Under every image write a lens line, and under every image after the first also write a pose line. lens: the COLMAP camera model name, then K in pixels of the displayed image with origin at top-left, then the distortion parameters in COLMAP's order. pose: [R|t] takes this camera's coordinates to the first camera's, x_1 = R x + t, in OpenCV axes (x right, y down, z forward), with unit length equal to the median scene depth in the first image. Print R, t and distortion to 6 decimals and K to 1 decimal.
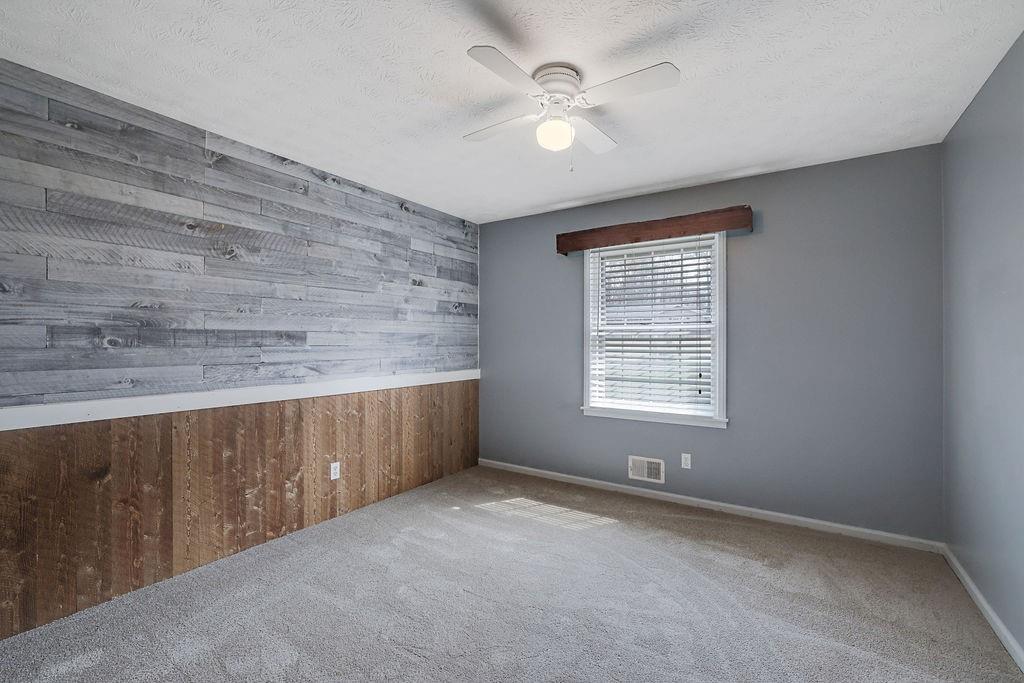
lens RADIAL K [[435.0, 0, 517.1], [0, 435.0, 340.0], [0, 0, 1]] dist [-0.051707, 0.016339]
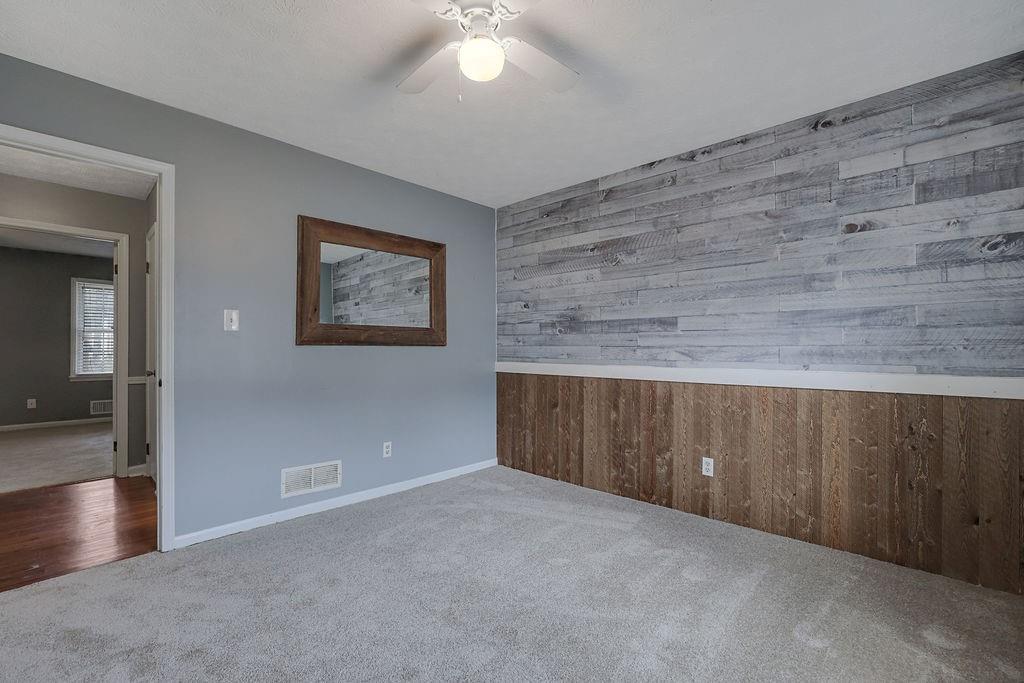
lens RADIAL K [[435.0, 0, 517.1], [0, 435.0, 340.0], [0, 0, 1]] dist [-0.051707, 0.016339]
pose [[-0.157180, -0.016128, -0.987438, 0.580519], [0.004337, 0.999846, -0.017021, 0.051089], [0.987560, -0.006958, -0.157086, 0.786501]]
